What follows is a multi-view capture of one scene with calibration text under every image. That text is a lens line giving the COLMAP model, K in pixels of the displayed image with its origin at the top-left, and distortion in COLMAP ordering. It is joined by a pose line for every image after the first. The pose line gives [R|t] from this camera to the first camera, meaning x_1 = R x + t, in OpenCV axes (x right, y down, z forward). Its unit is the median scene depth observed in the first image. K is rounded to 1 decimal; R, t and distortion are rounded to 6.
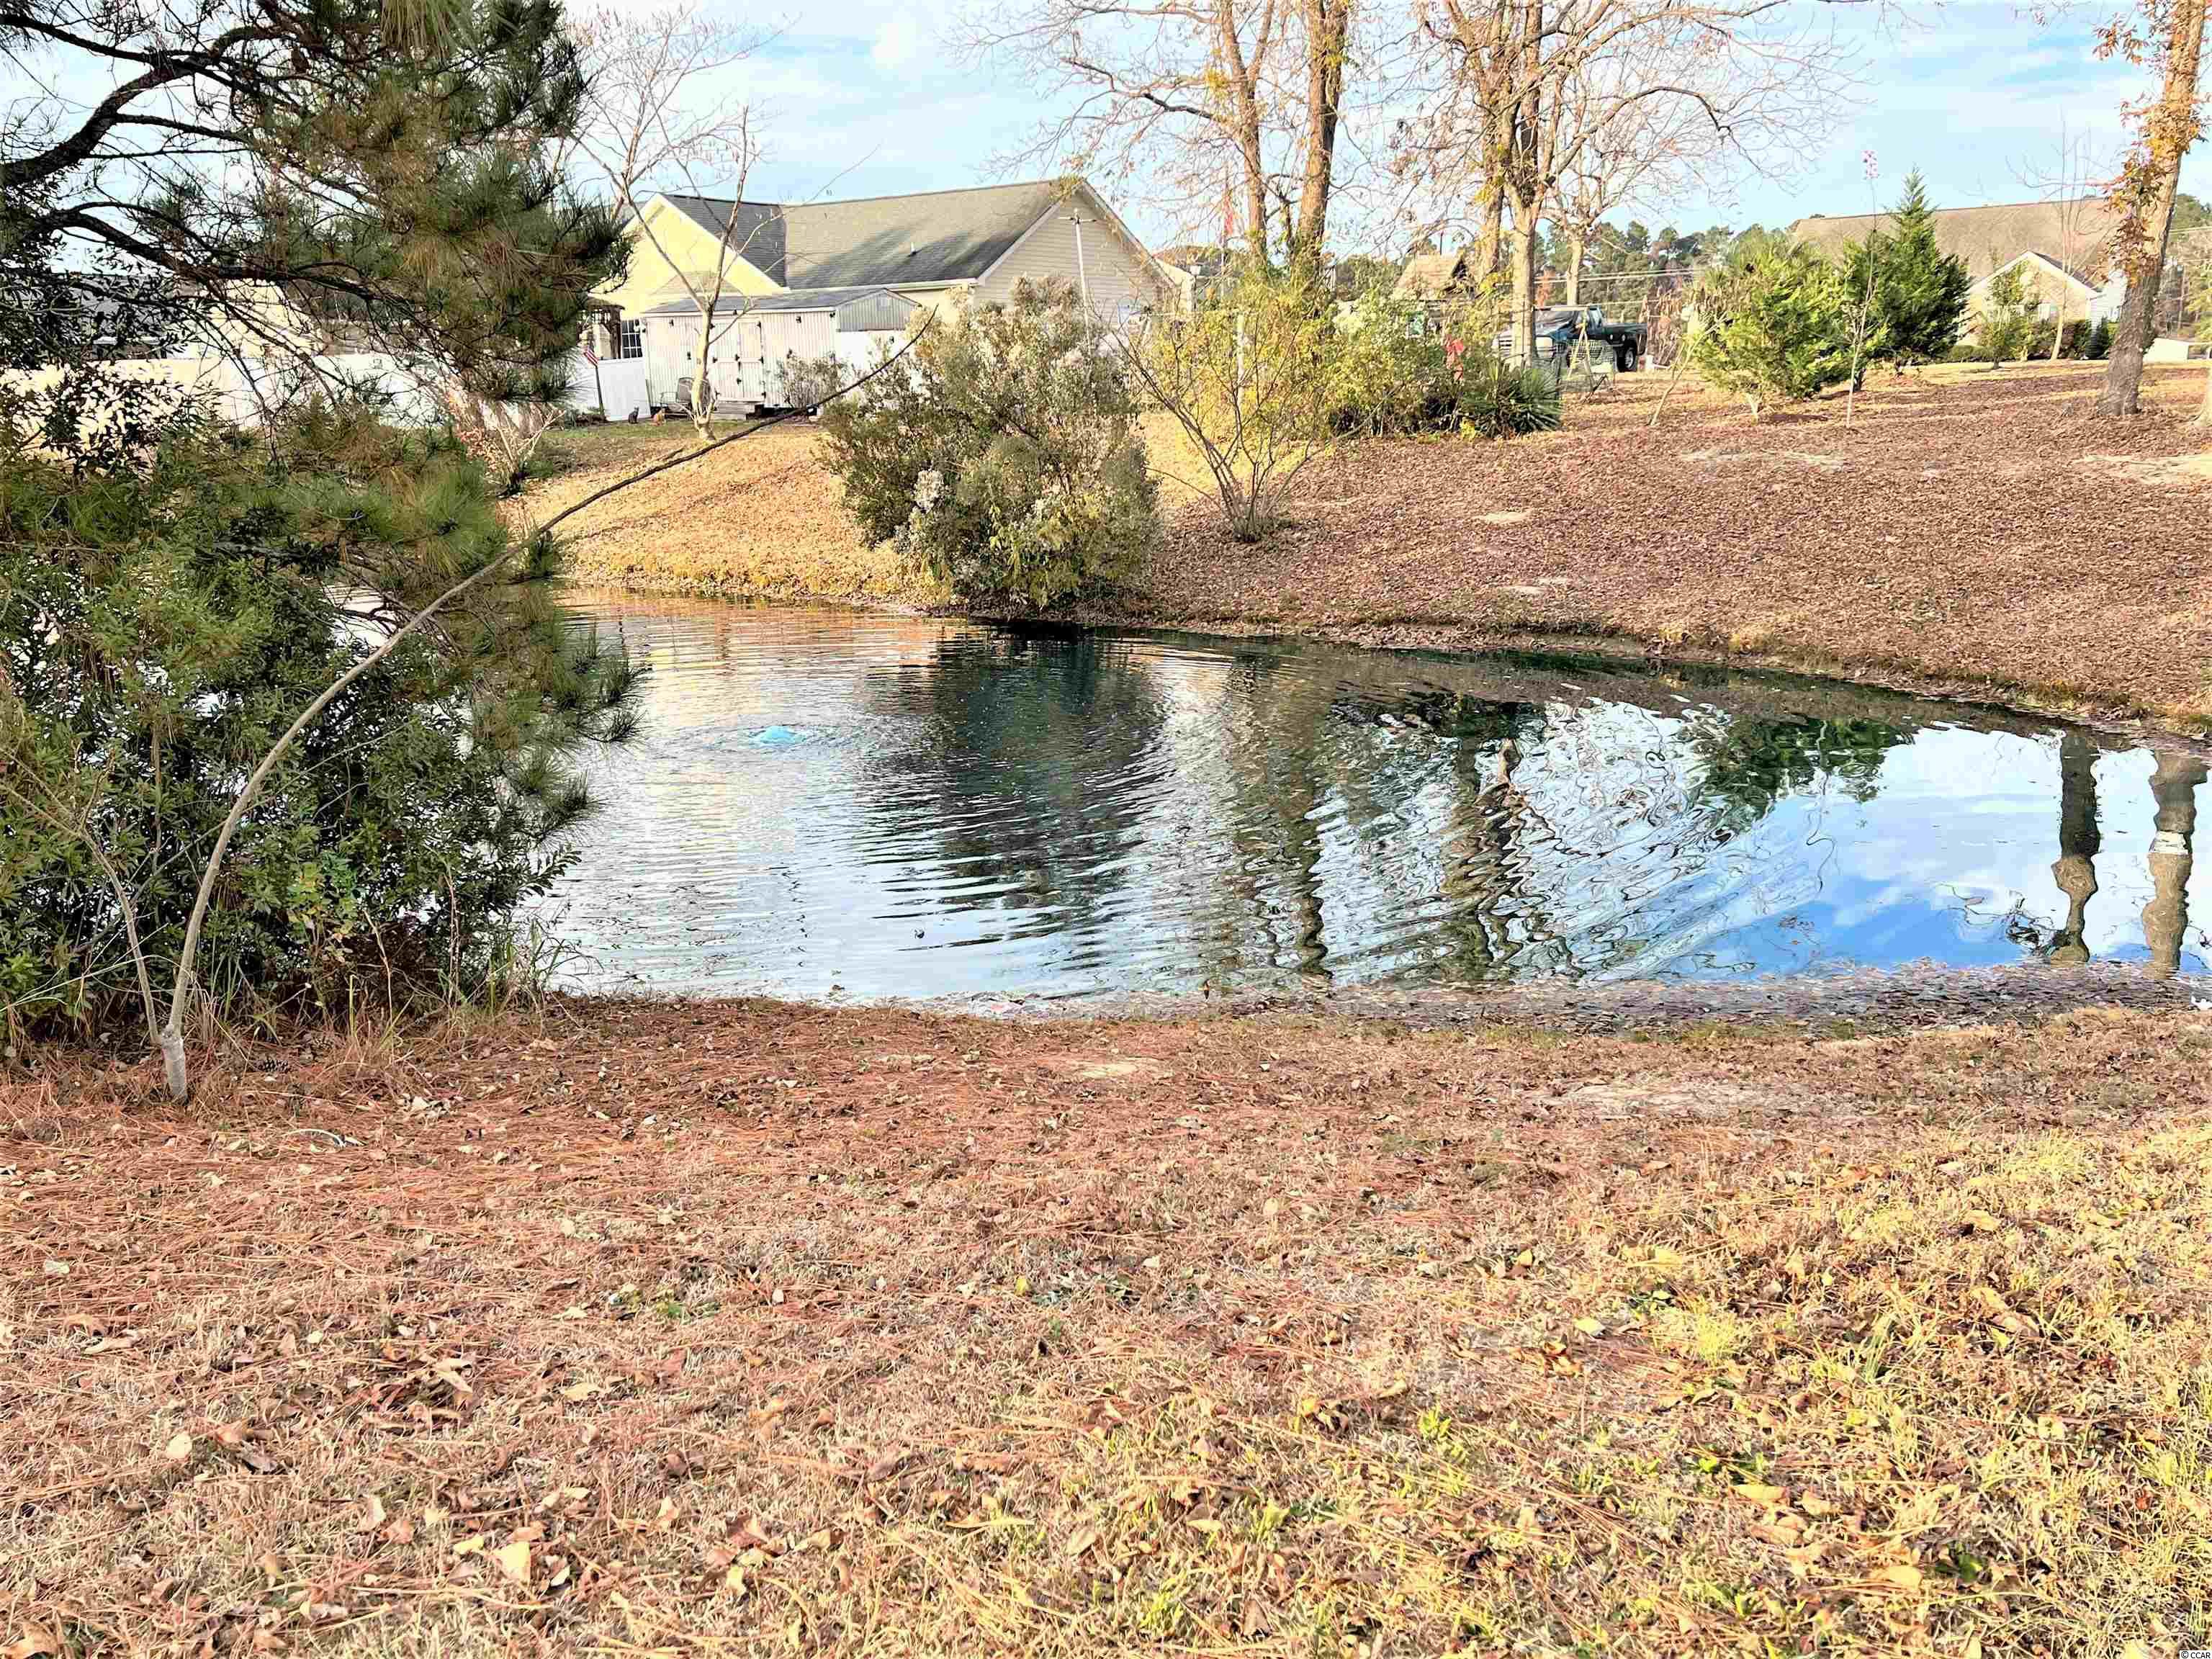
lens RADIAL K [[1798.2, 0, 1071.2], [0, 1798.2, 911.7], [0, 0, 1]] dist [-0.003821, -0.008193]
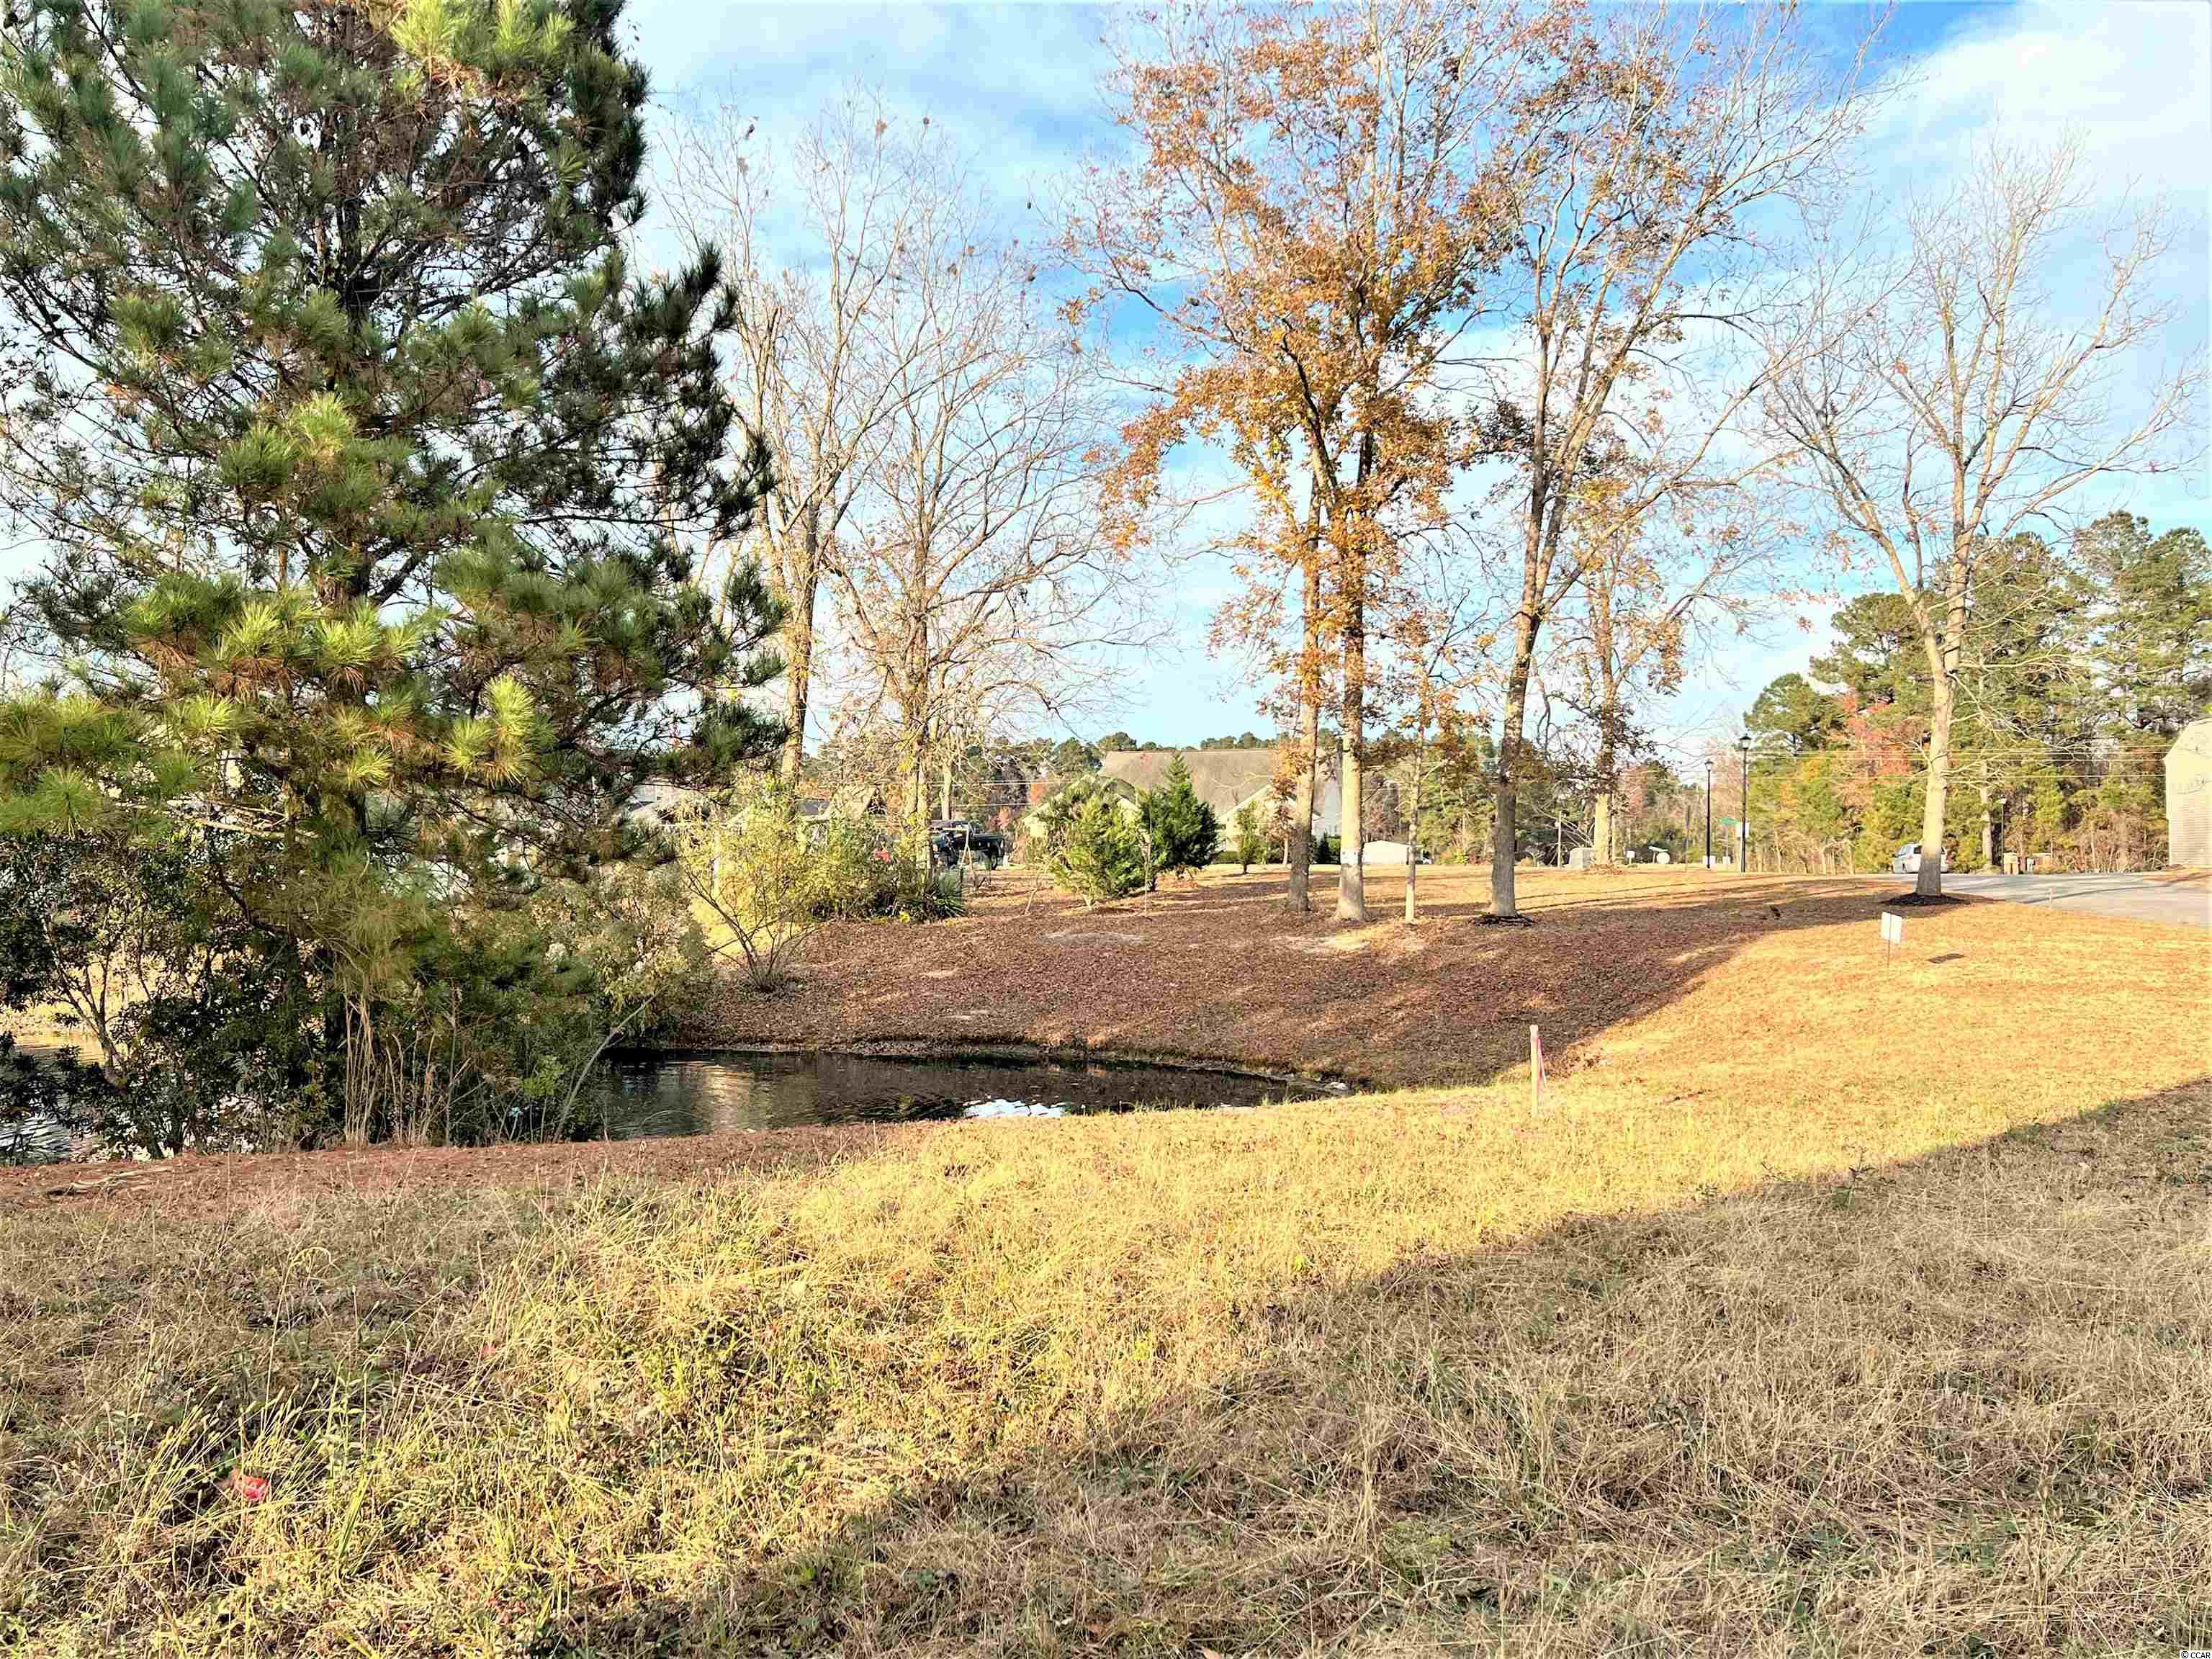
lens RADIAL K [[1798.2, 0, 1105.4], [0, 1798.2, 831.3], [0, 0, 1]] dist [-0.003821, -0.008193]
pose [[0.934730, 0.025954, 0.354410, -0.150466], [0.079685, 0.956623, -0.280218, 0.090591], [-0.346310, 0.290169, 0.892116, -0.388318]]
